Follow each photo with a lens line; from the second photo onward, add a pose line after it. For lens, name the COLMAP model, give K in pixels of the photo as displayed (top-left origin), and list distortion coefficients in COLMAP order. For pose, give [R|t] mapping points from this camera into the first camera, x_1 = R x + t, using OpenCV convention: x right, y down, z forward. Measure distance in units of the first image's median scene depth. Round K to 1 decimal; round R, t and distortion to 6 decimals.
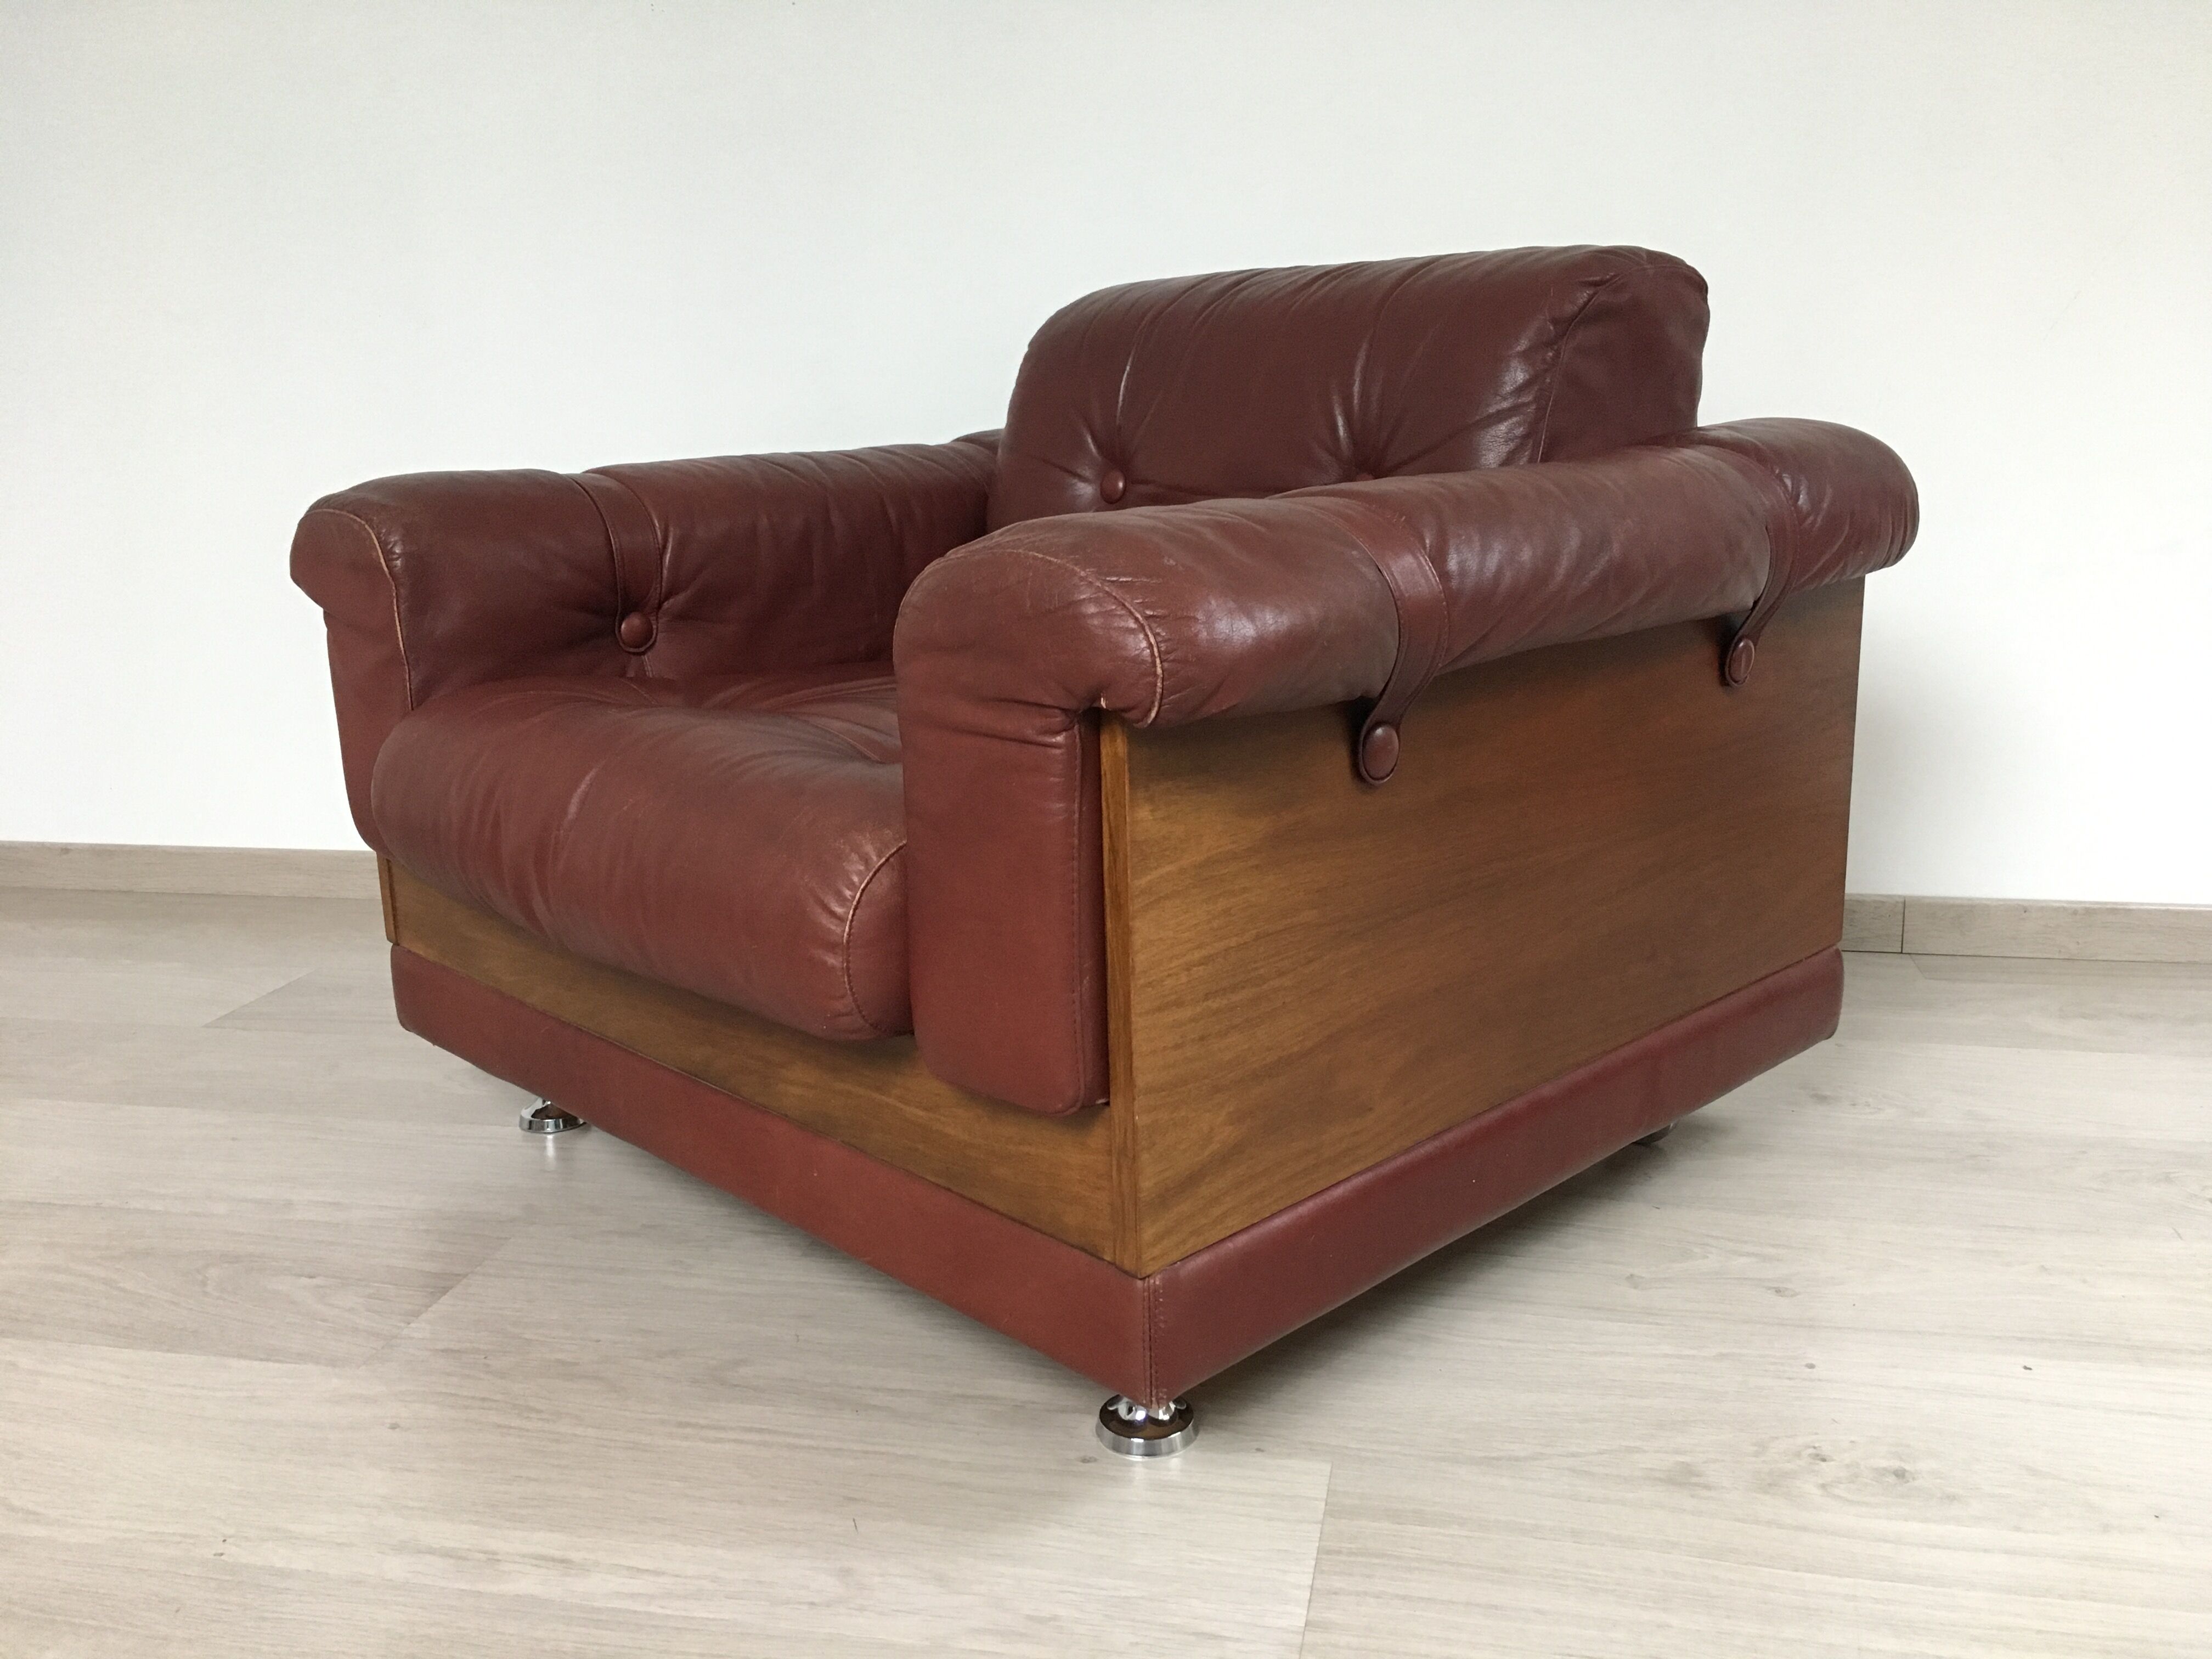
lens RADIAL K [[1890.5, 0, 1100.4], [0, 1890.5, 729.3], [0, 0, 1]] dist [0.015840, 0.000315]
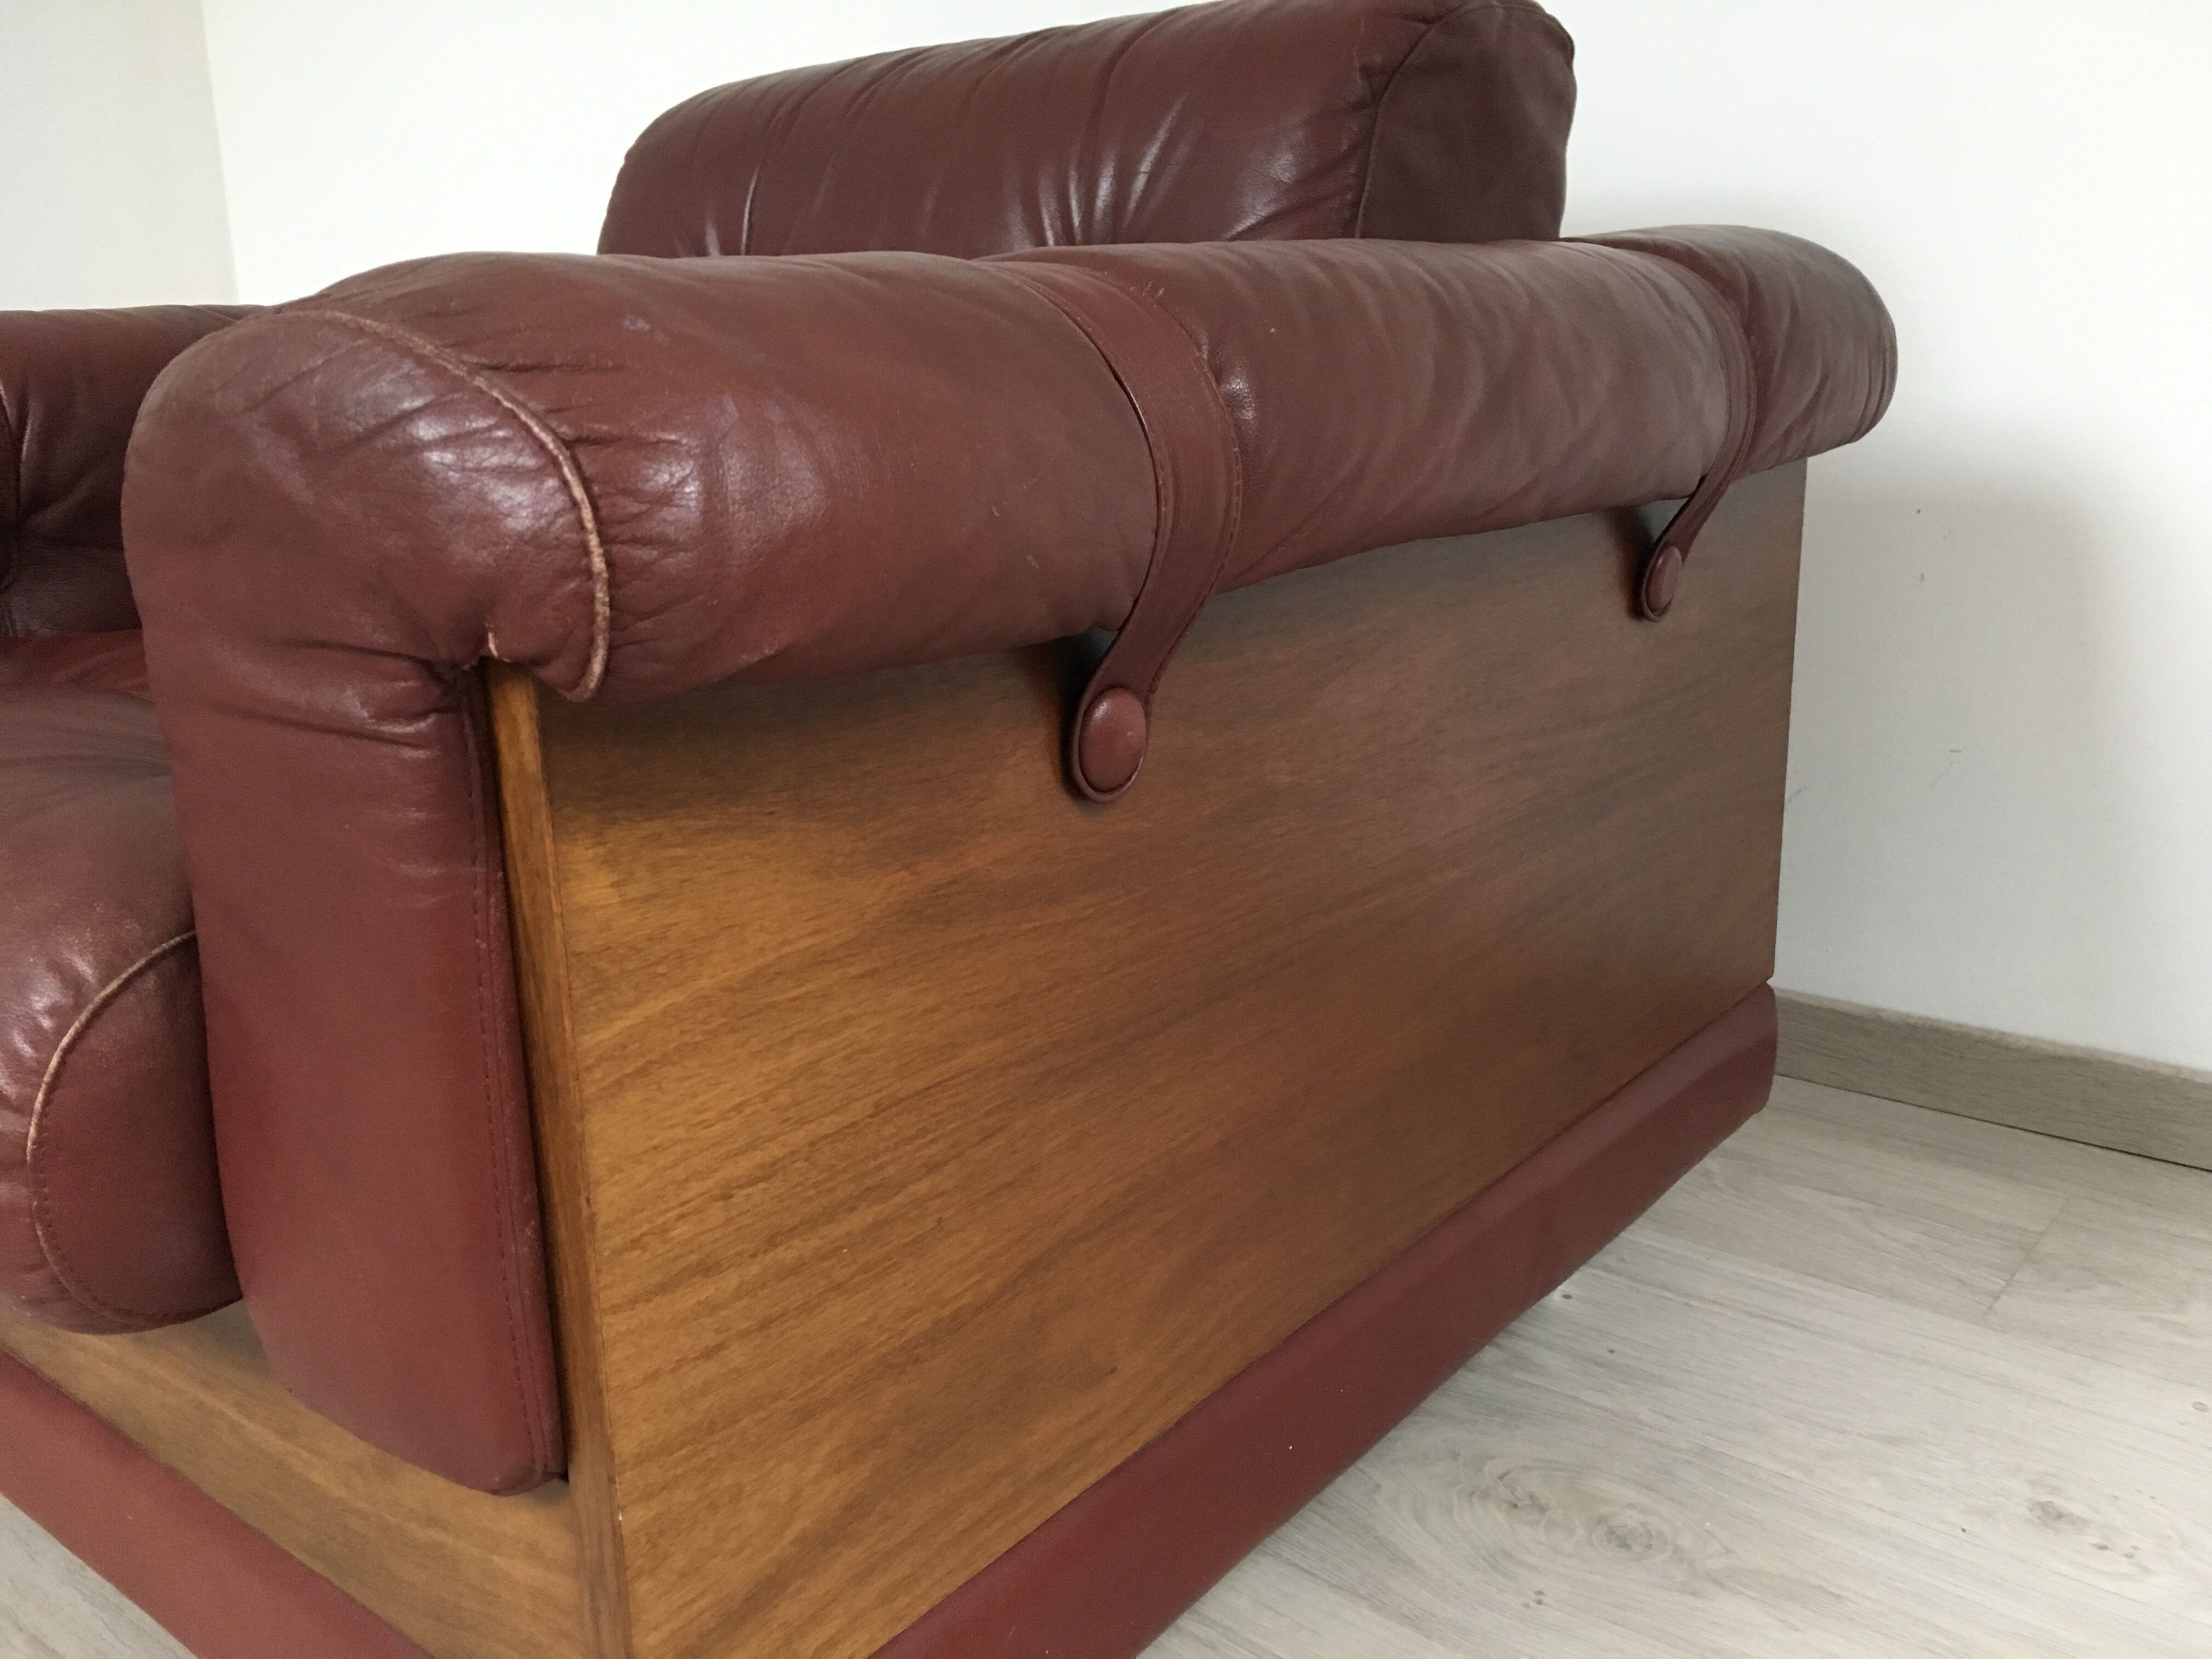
lens RADIAL K [[1830.5, 0, 1106.0], [0, 1830.5, 829.5], [0, 0, 1]] dist [0.080317, -0.115409]
pose [[0.991184, -0.031126, 0.128784, 0.083569], [0.022052, 0.997212, 0.071293, 0.001881], [-0.130643, -0.067825, 0.989107, 0.519471]]
